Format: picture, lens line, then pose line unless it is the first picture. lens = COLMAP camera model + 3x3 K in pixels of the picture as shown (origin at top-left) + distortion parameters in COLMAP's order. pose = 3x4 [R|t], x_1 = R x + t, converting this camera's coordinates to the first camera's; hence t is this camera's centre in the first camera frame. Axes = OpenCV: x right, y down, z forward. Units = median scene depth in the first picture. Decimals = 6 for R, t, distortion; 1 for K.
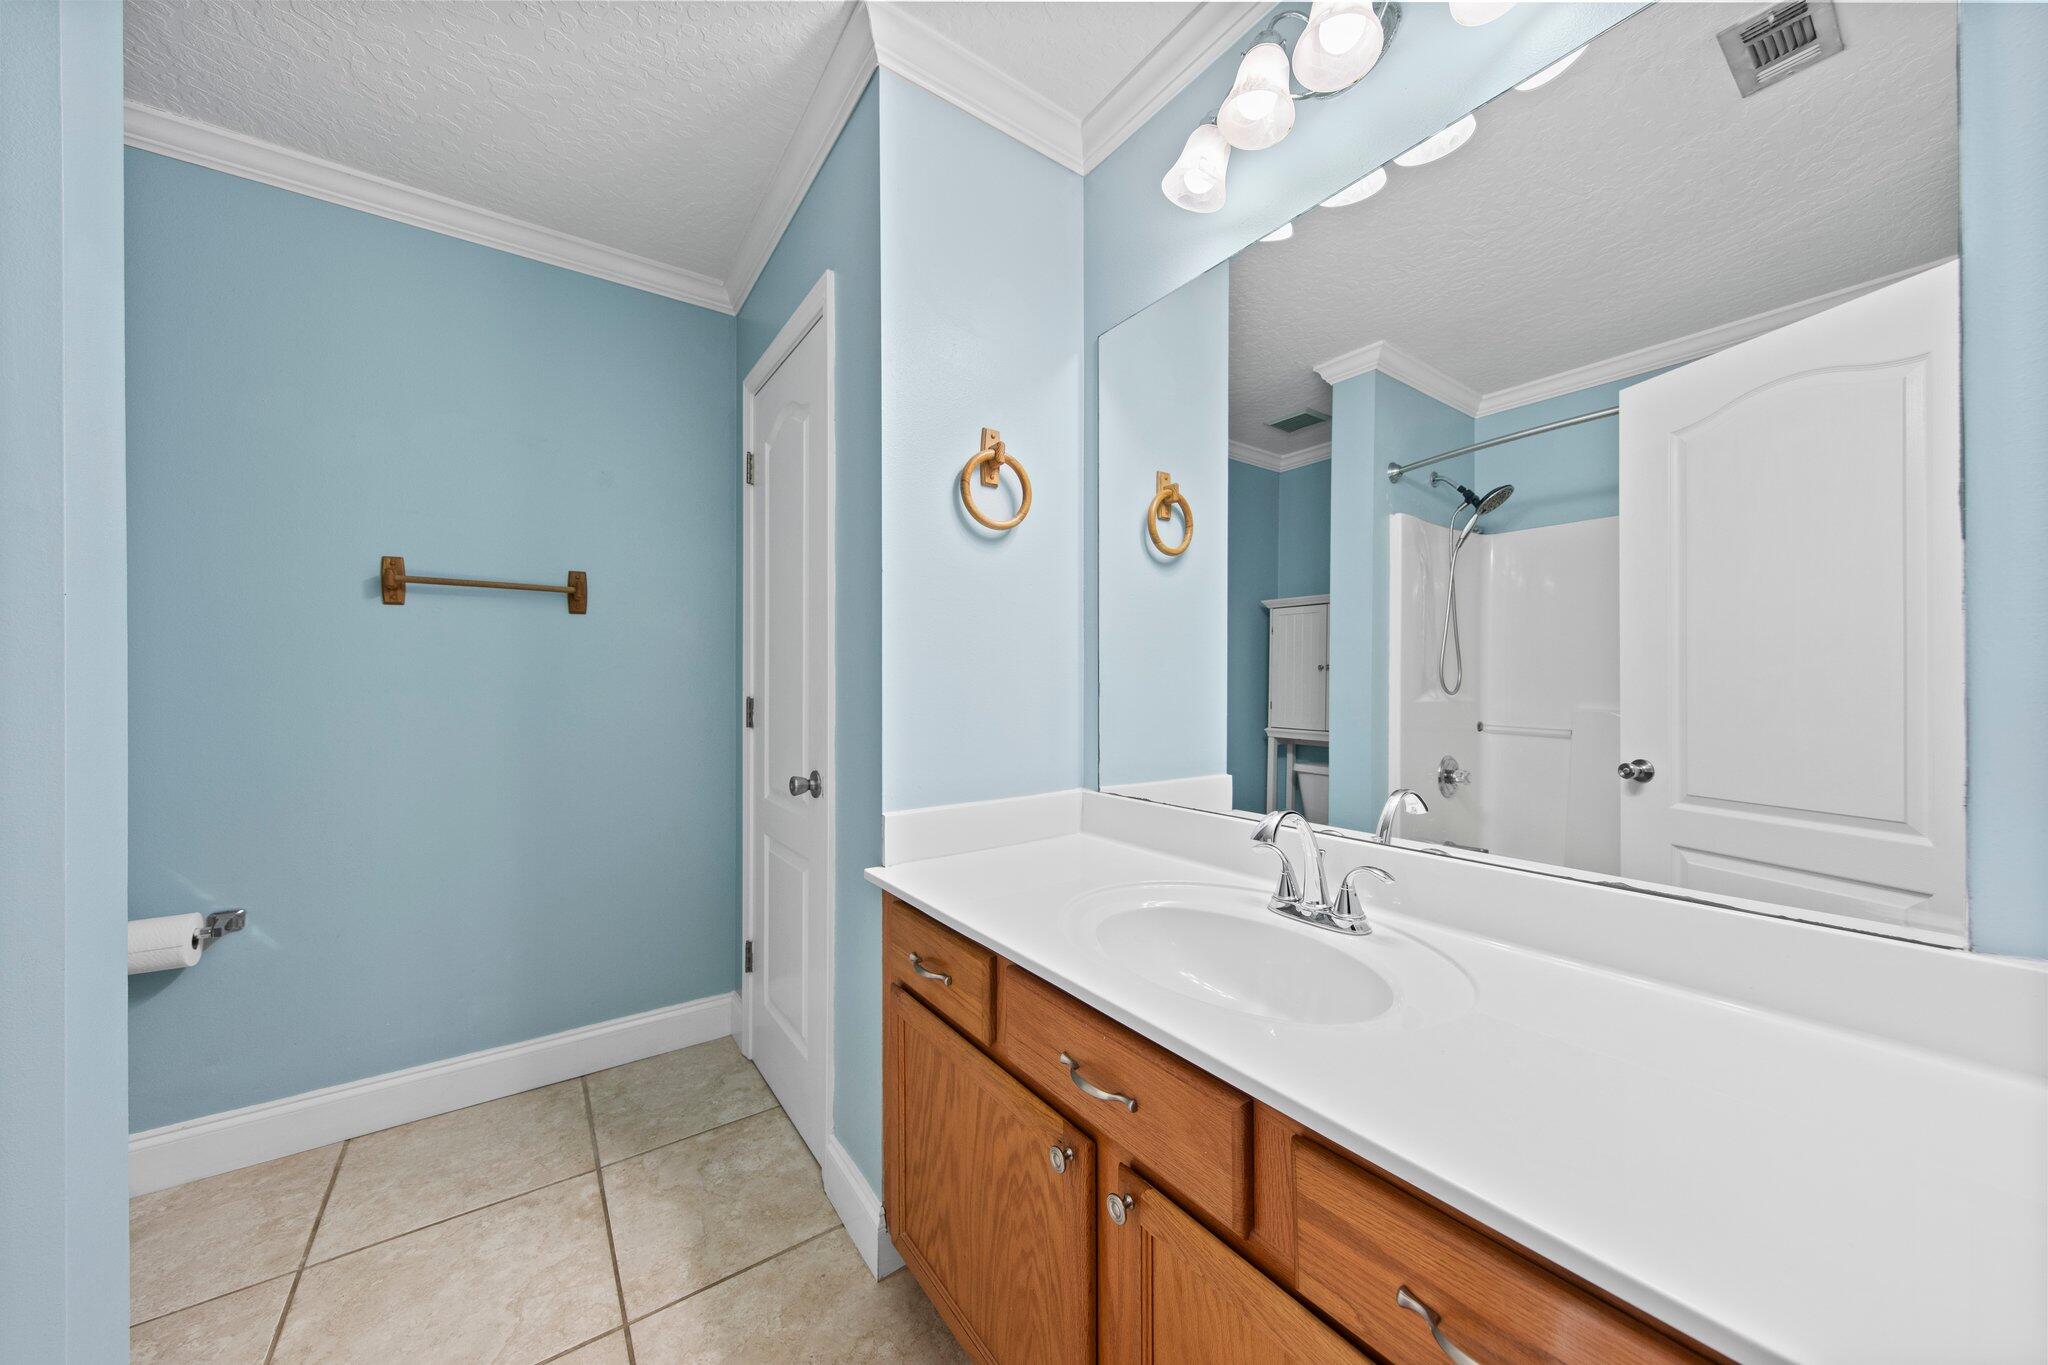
lens RADIAL K [[716.4, 0, 1020.1], [0, 716.4, 682.4], [0, 0, 1]] dist [0.005015, -0.001556]
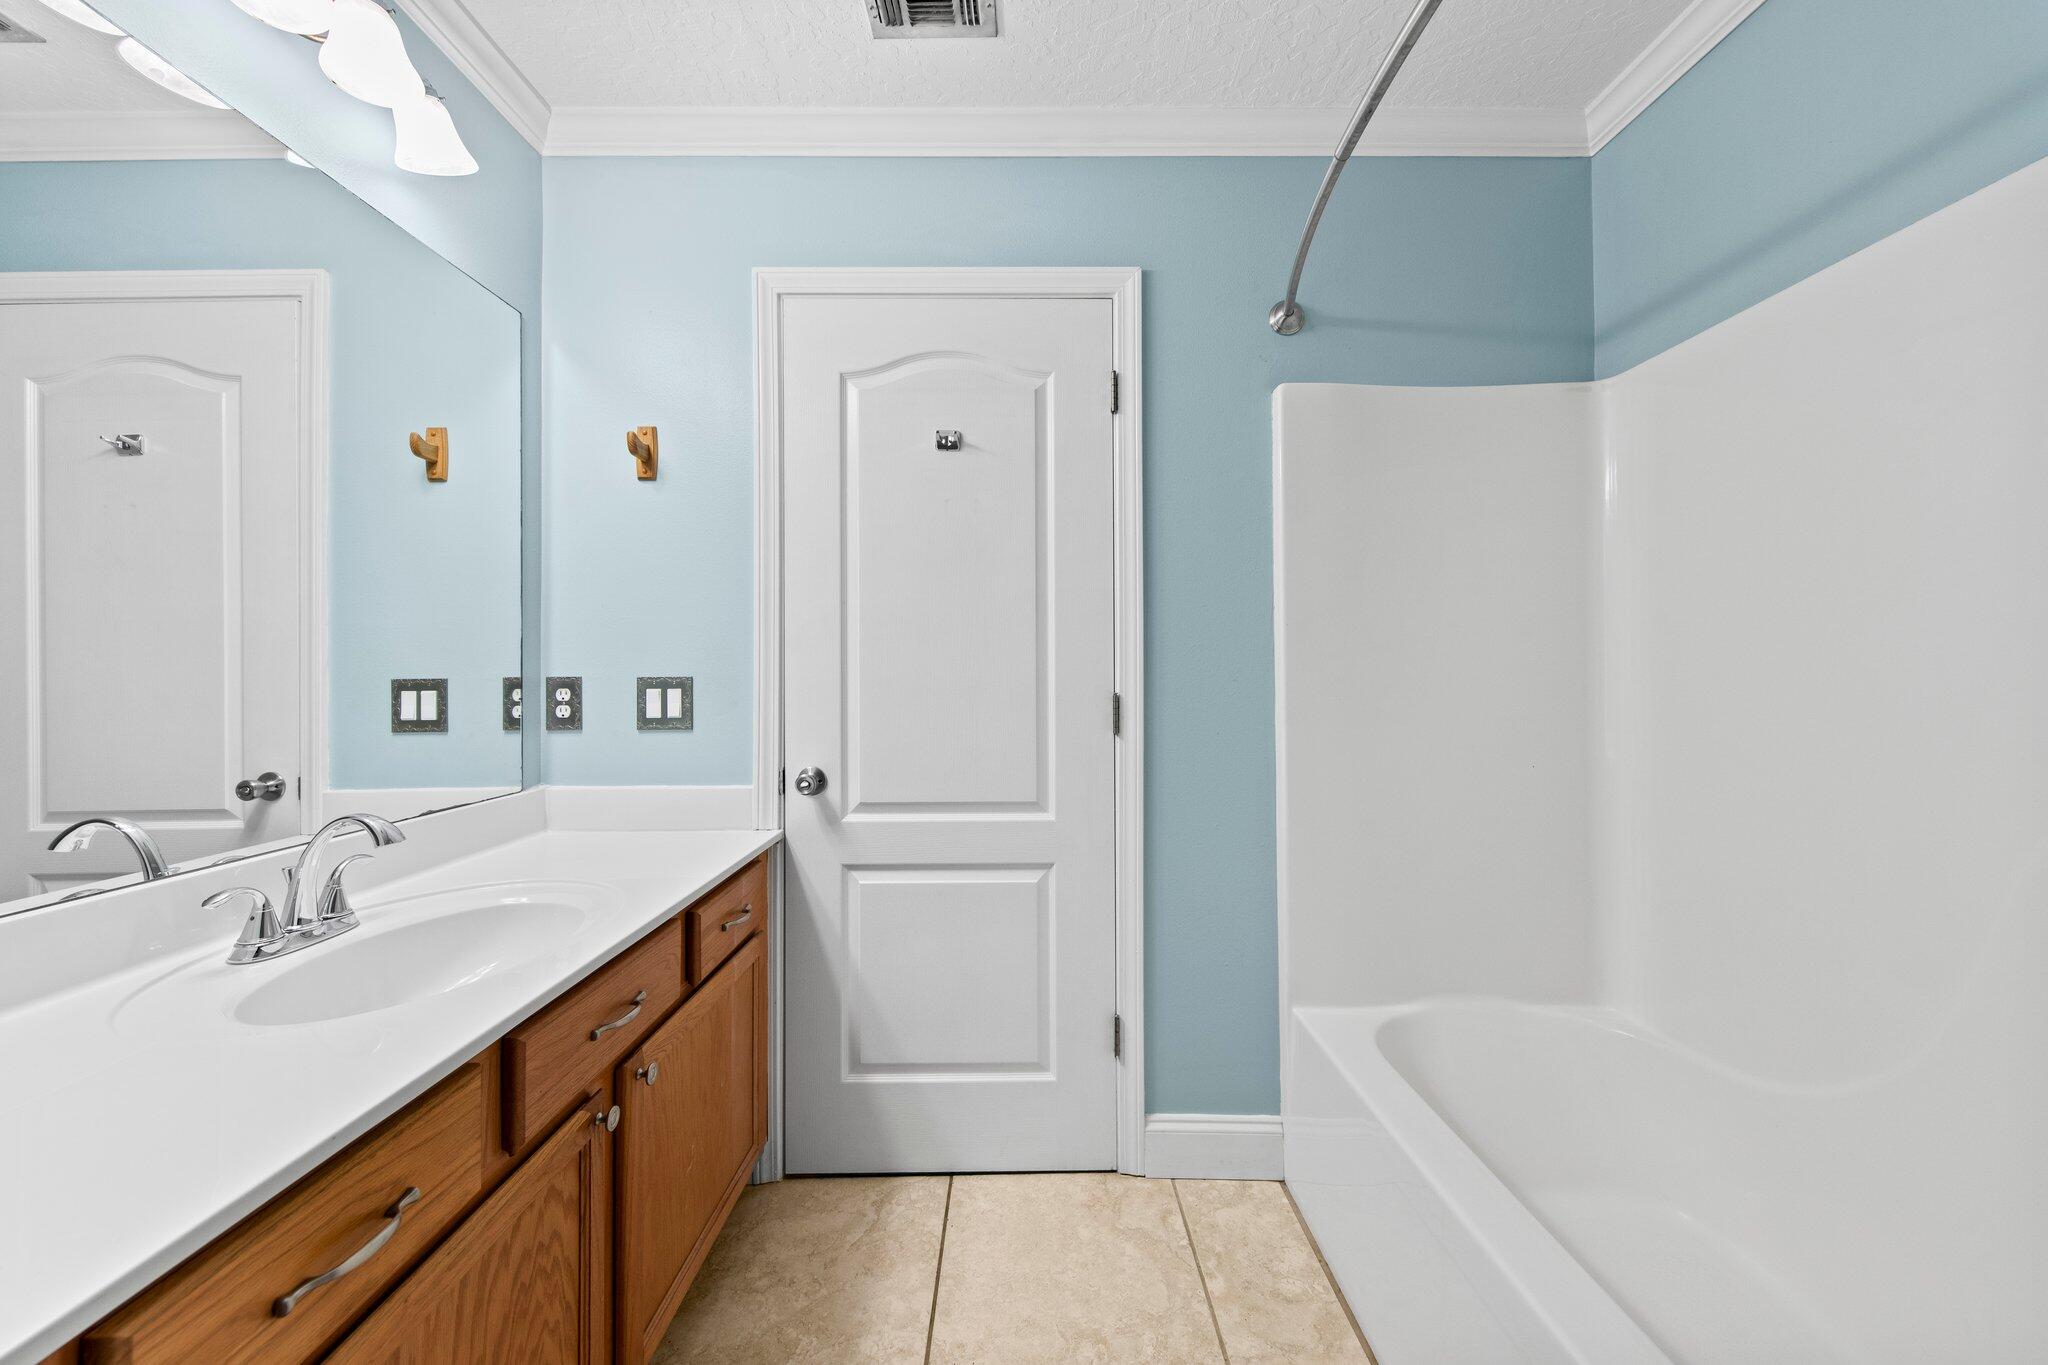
lens RADIAL K [[716.4, 0, 1020.1], [0, 716.4, 682.4], [0, 0, 1]] dist [0.005015, -0.001556]
pose [[-0.818663, 0.000698, 0.574274, -0.884268], [0.006234, 0.999951, 0.007671, 0.004058], [-0.574240, 0.009860, -0.818627, 1.263590]]
